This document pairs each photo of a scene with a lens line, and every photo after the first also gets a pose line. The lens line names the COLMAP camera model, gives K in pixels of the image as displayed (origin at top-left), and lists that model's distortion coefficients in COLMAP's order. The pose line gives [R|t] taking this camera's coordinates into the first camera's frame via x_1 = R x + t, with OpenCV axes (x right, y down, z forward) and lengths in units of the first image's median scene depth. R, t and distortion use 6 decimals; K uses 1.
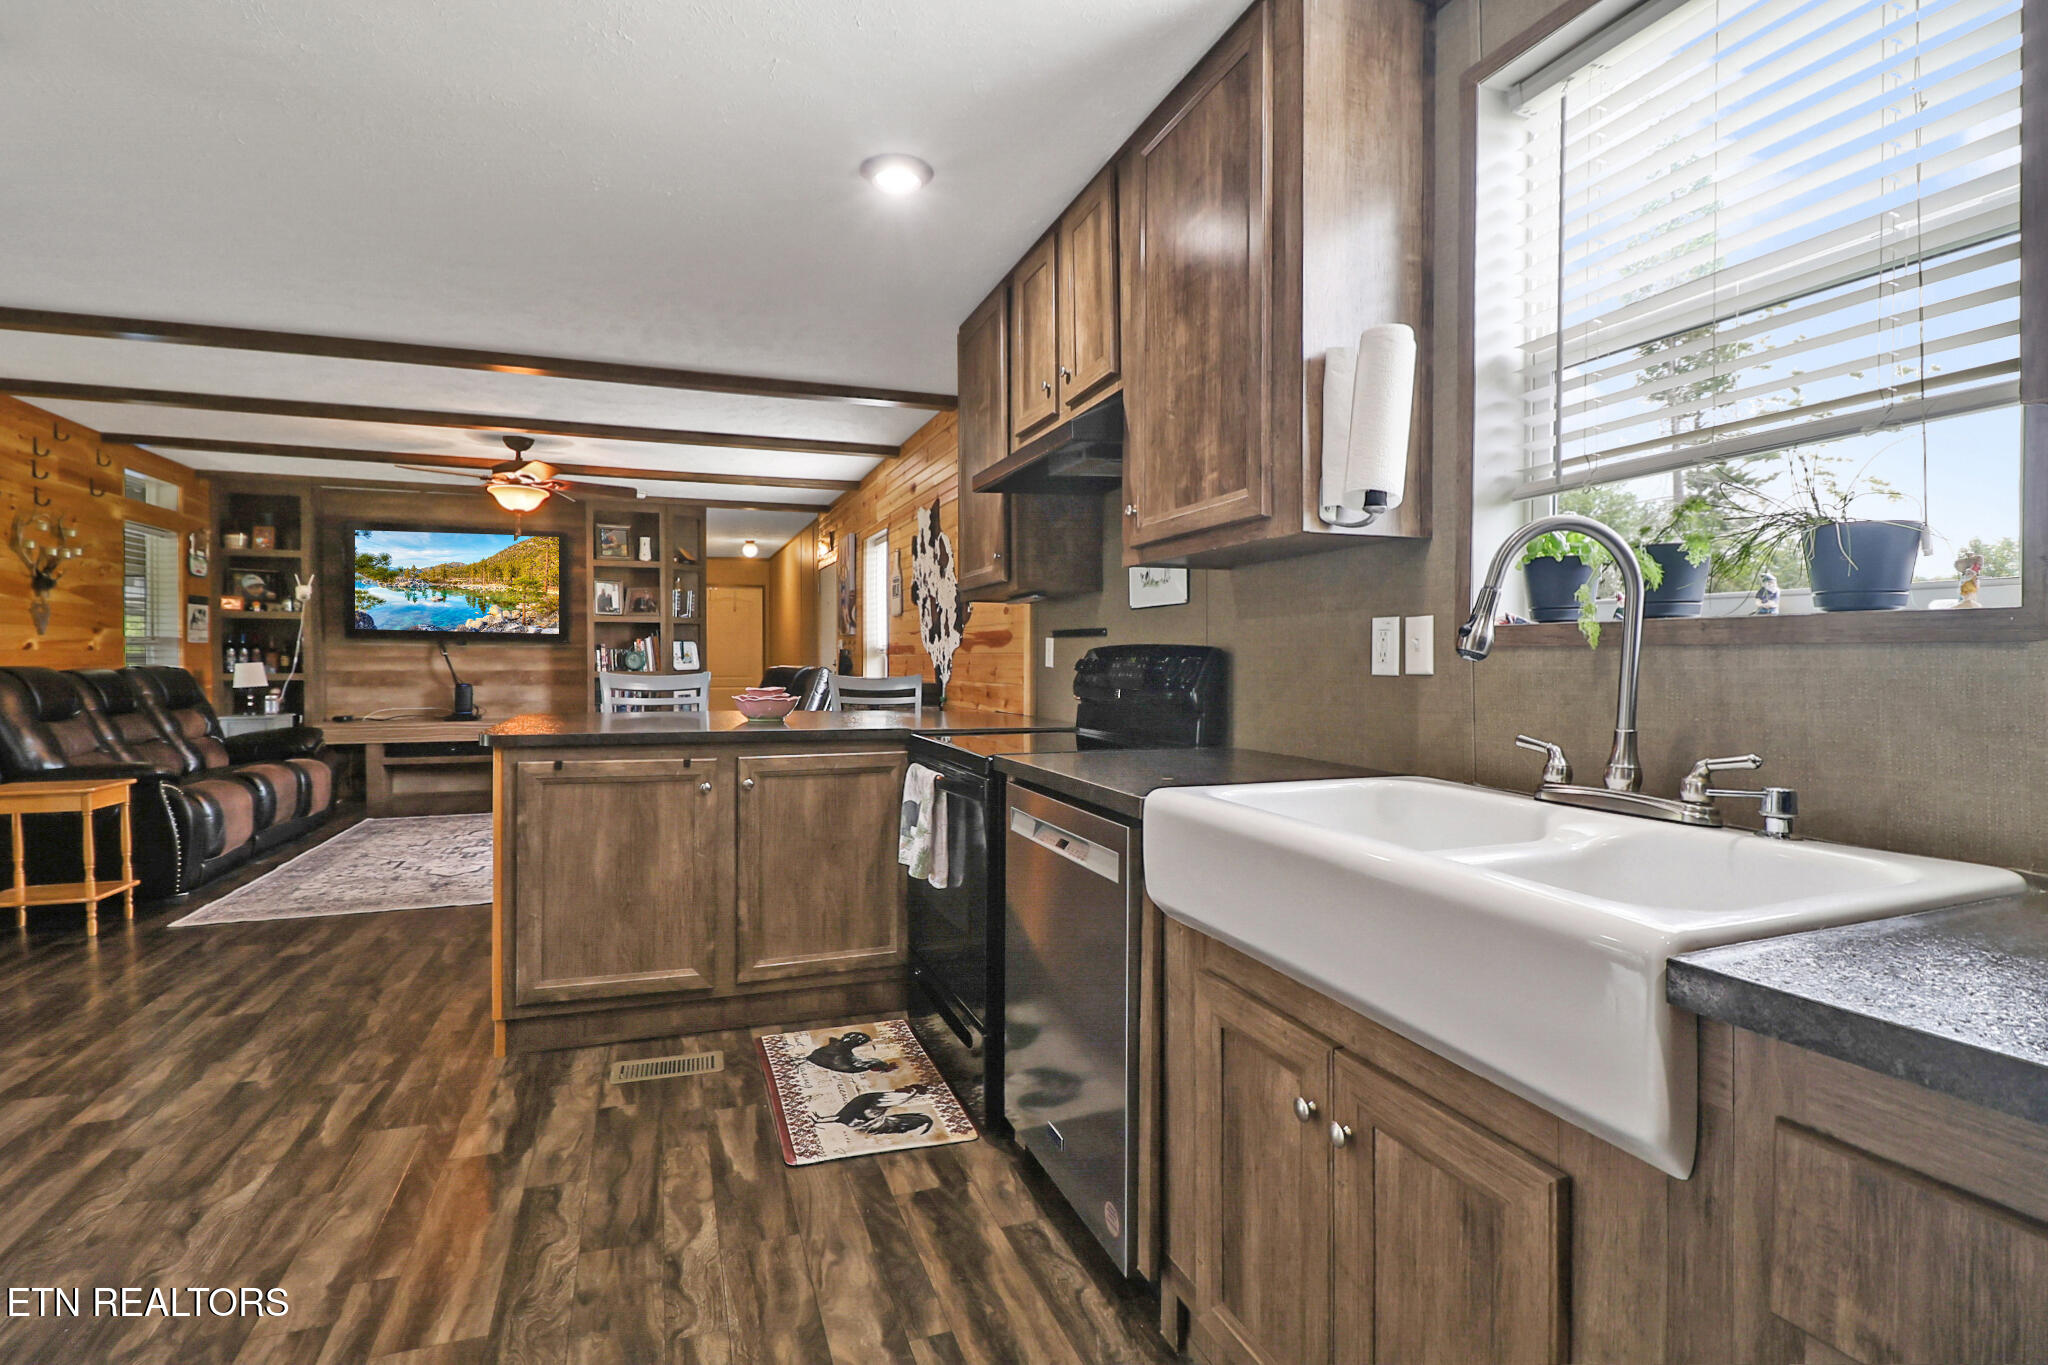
lens RADIAL K [[943.4, 0, 1018.0], [0, 943.4, 662.2], [0, 0, 1]] dist [-0.001418, -0.009373]
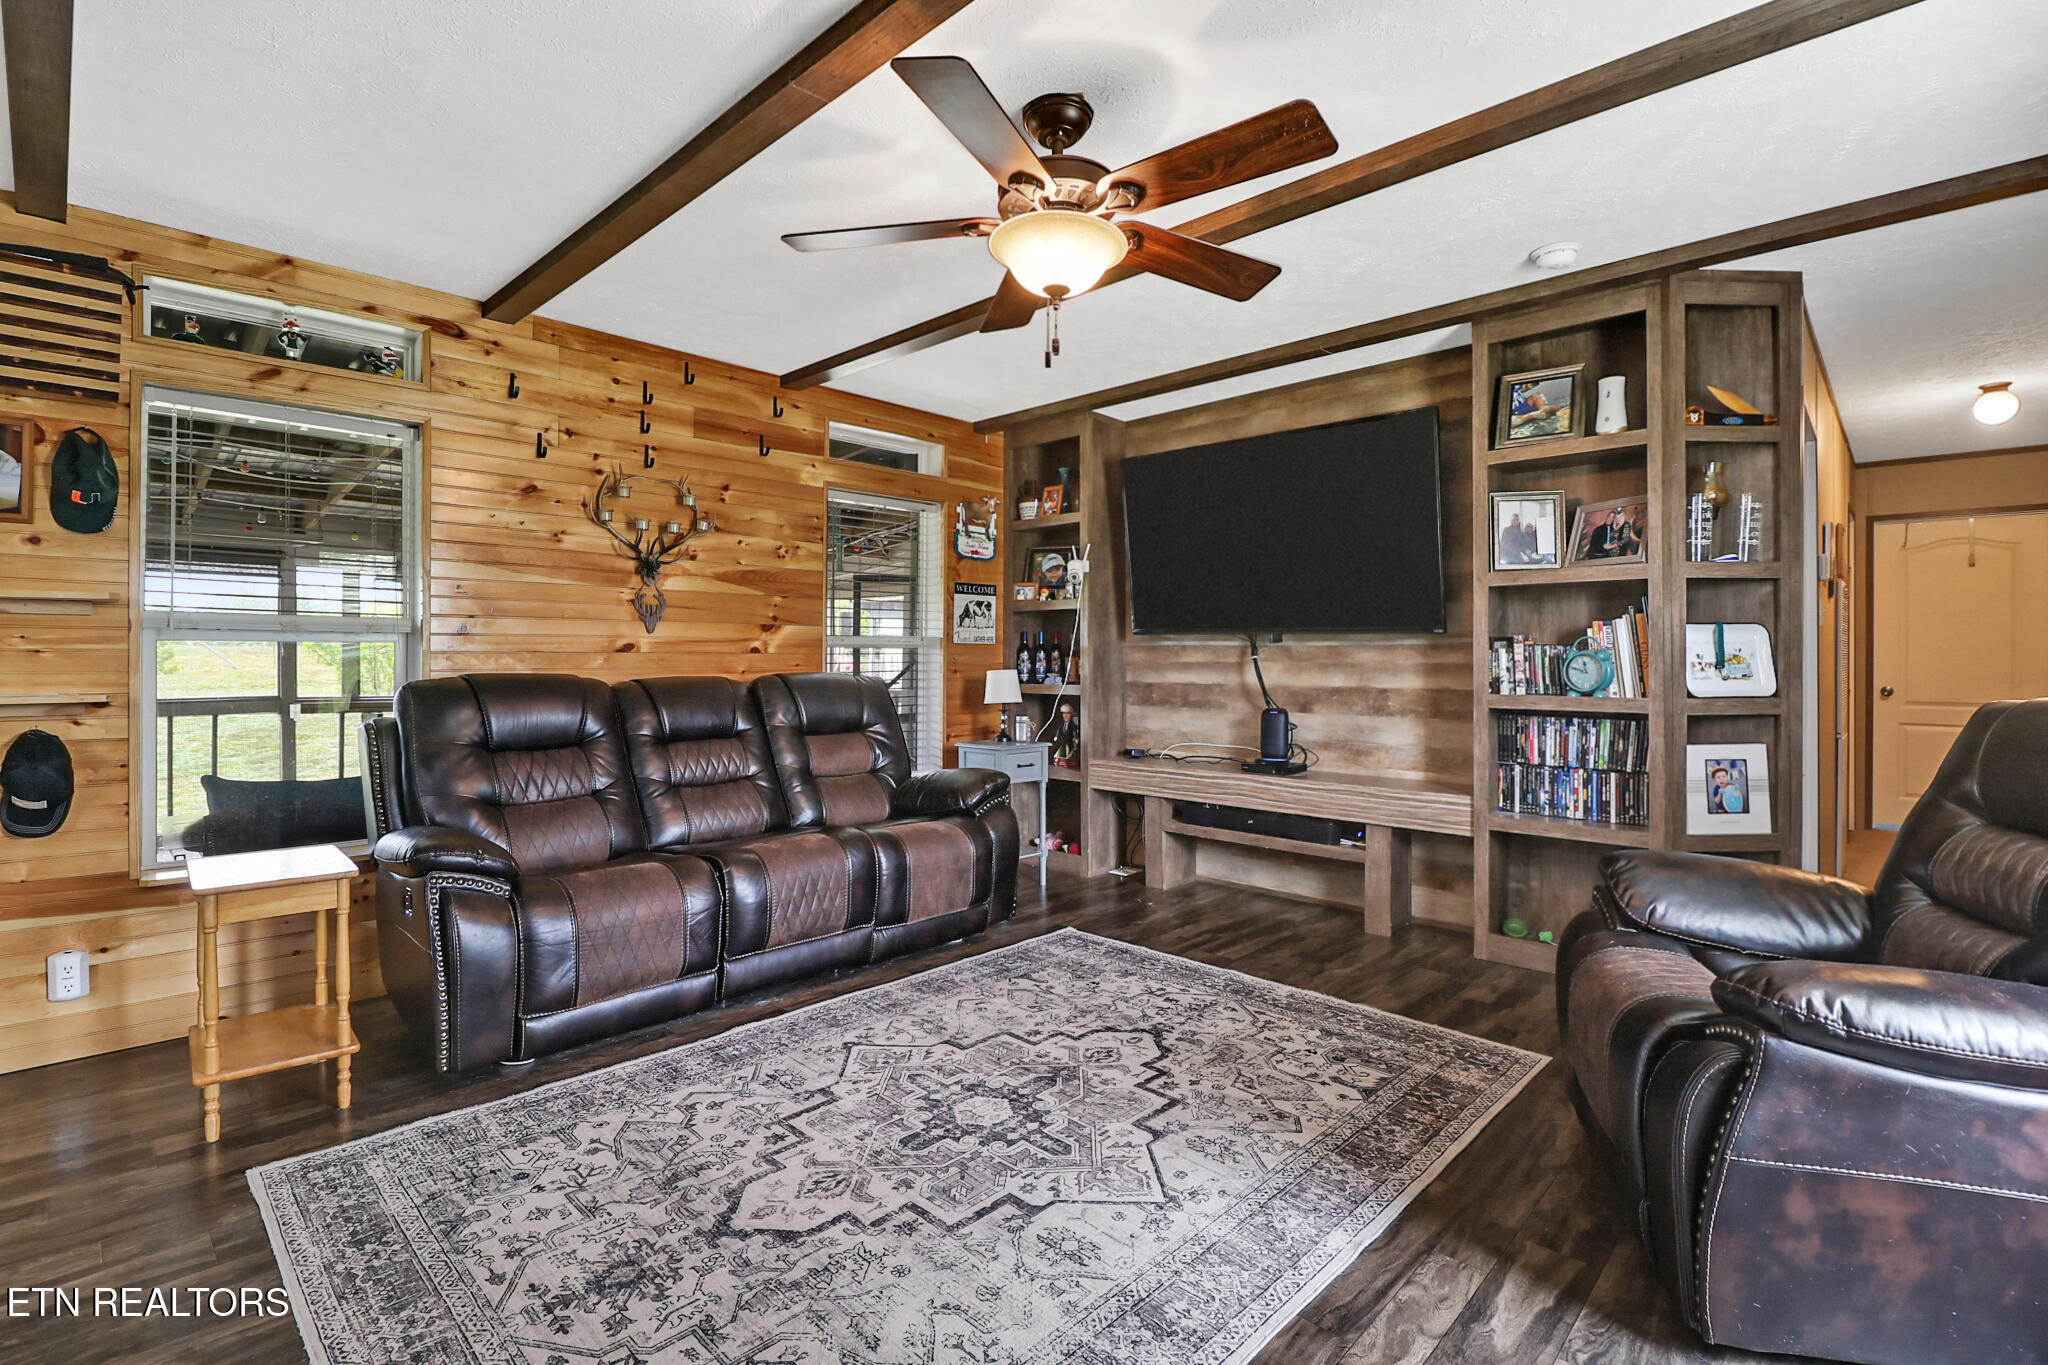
lens RADIAL K [[943.4, 0, 990.6], [0, 943.4, 672.9], [0, 0, 1]] dist [-0.001418, -0.009373]
pose [[0.409523, 0.012942, -0.912208, -0.142077], [-0.006975, 0.999915, 0.011056, -0.004798], [0.912273, 0.001835, 0.409578, 0.650280]]
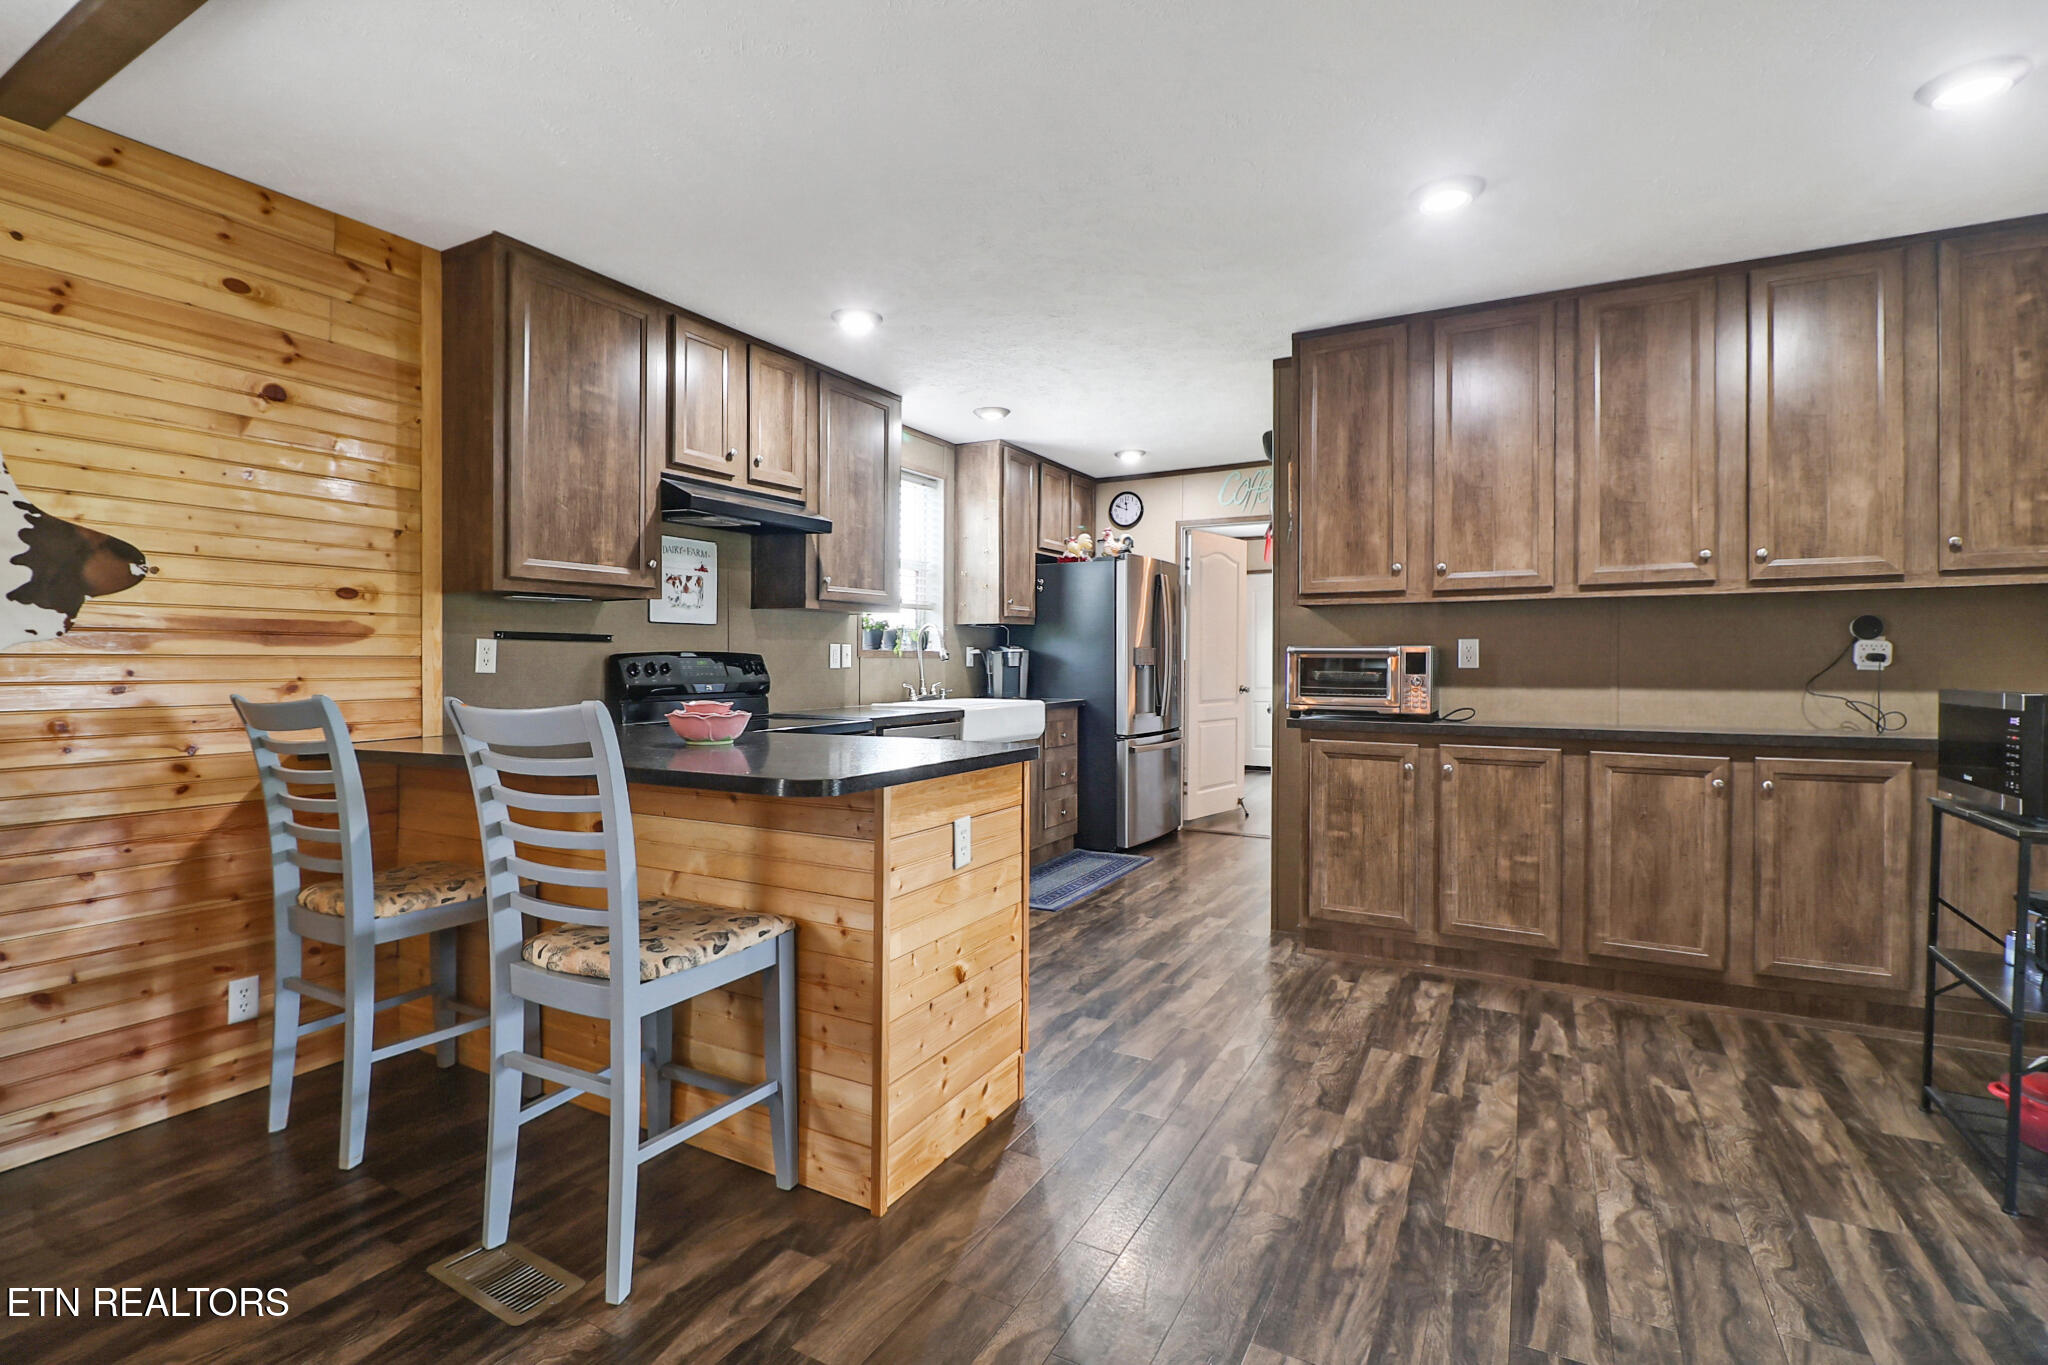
lens RADIAL K [[943.4, 0, 991.4], [0, 943.4, 659.3], [0, 0, 1]] dist [-0.001418, -0.009373]
pose [[-0.636734, 0.000429, 0.771083, -0.477766], [0.004148, 0.999987, 0.002869, -0.003939], [-0.771072, 0.005026, -0.636728, 0.617173]]
